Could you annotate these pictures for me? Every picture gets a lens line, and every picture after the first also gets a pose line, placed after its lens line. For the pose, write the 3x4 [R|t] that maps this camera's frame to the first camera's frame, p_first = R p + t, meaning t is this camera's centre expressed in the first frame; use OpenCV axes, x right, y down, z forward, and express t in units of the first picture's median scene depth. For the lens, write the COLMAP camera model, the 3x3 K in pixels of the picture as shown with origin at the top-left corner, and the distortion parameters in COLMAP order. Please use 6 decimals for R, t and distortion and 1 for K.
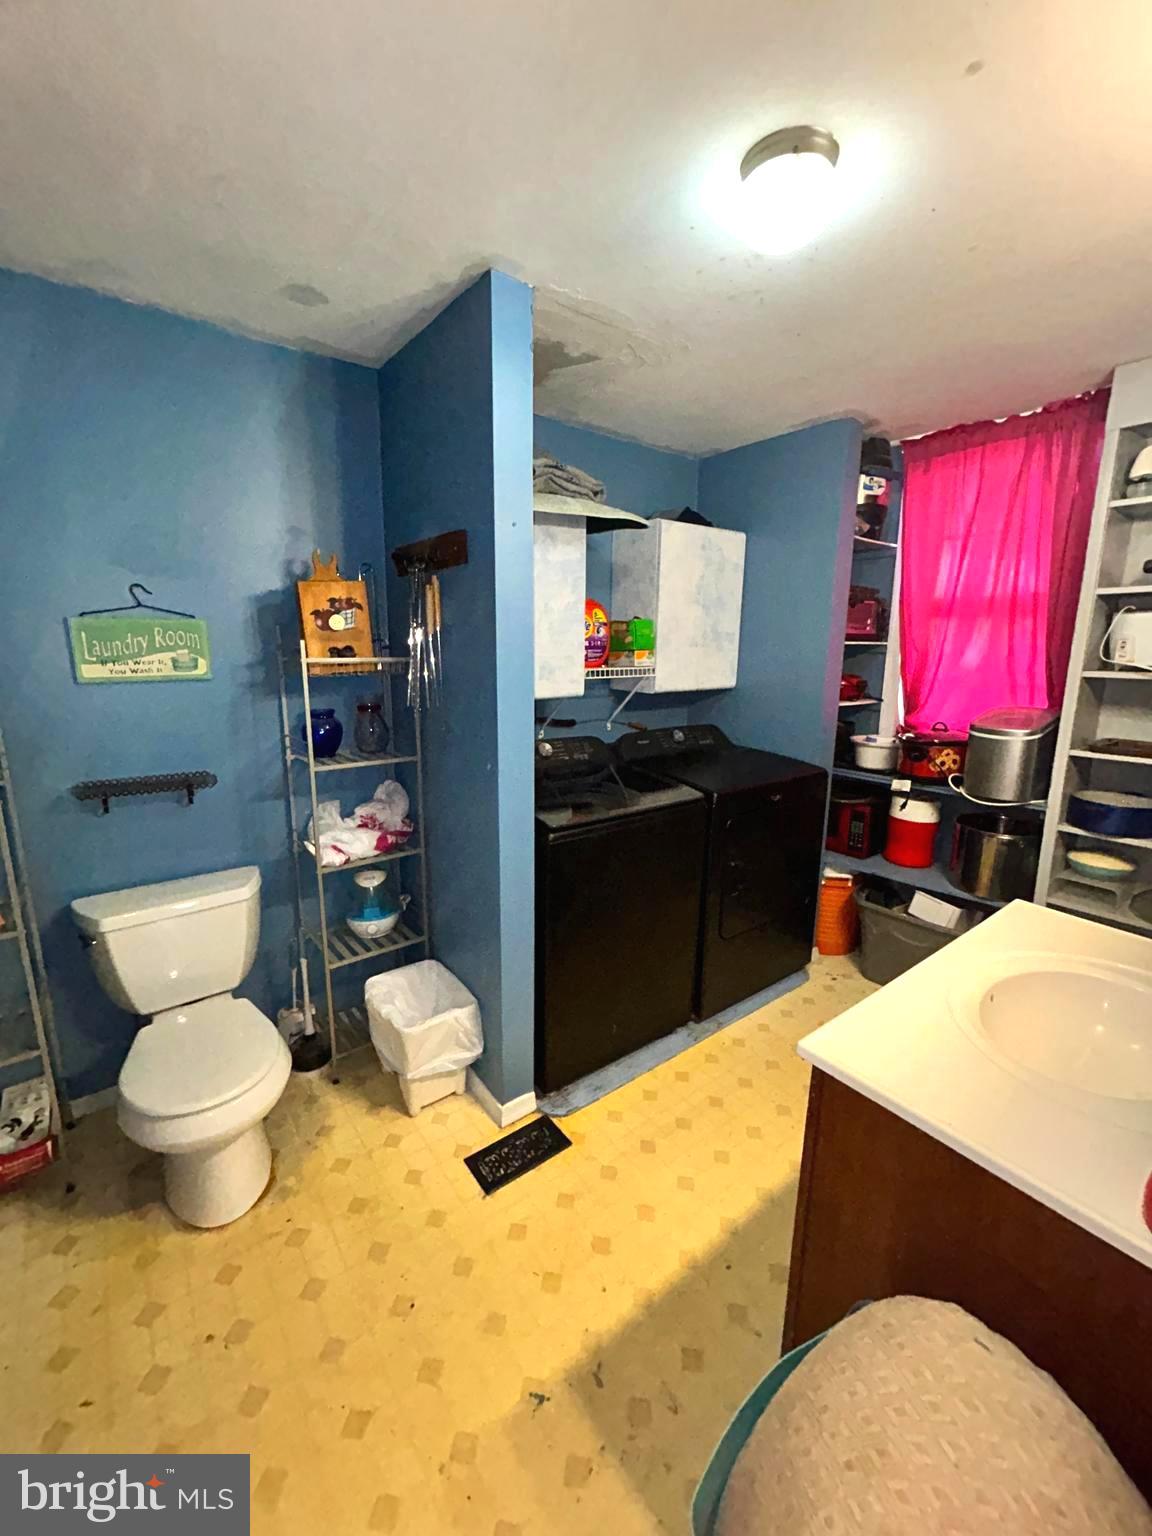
lens RADIAL K [[616.5, 0, 579.1], [0, 616.5, 765.9], [0, 0, 1]] dist [0.002552, 0.000597]
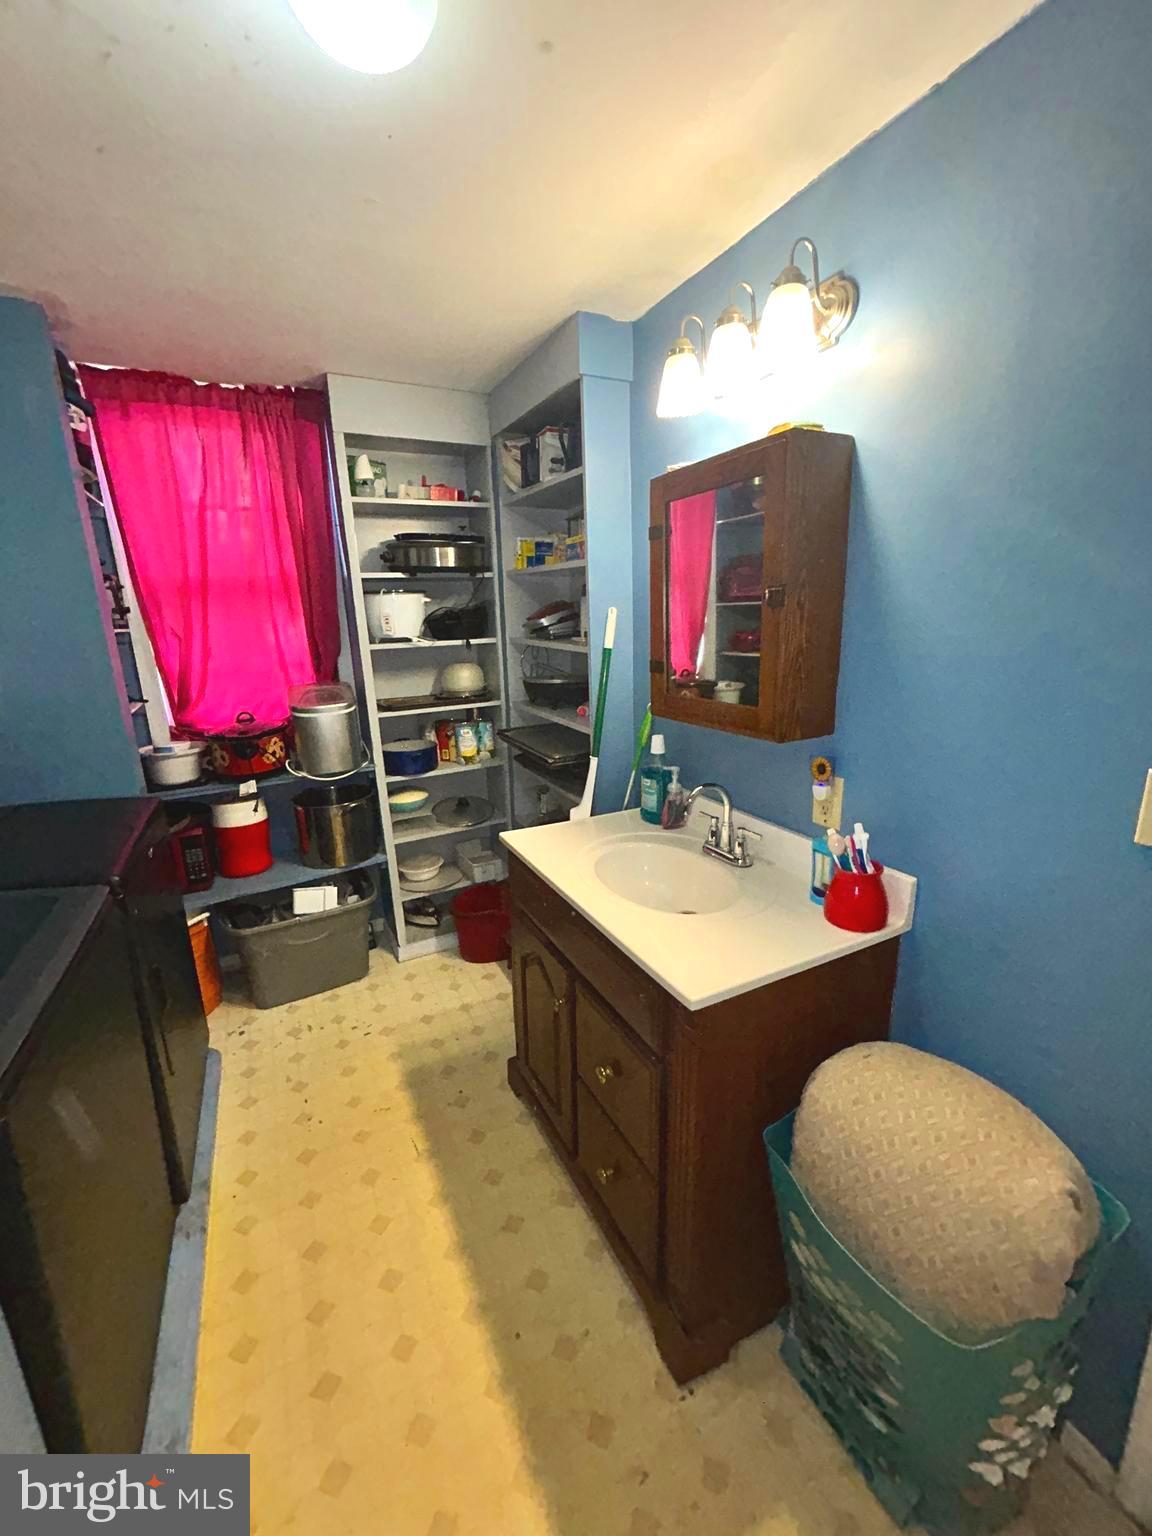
lens RADIAL K [[616.5, 0, 577.3], [0, 616.5, 764.6], [0, 0, 1]] dist [0.002552, 0.000597]
pose [[0.190579, -0.245882, 0.950380, -0.228558], [0.227269, 0.952873, 0.200953, -0.072946], [-0.955002, 0.177695, 0.237479, 0.342868]]
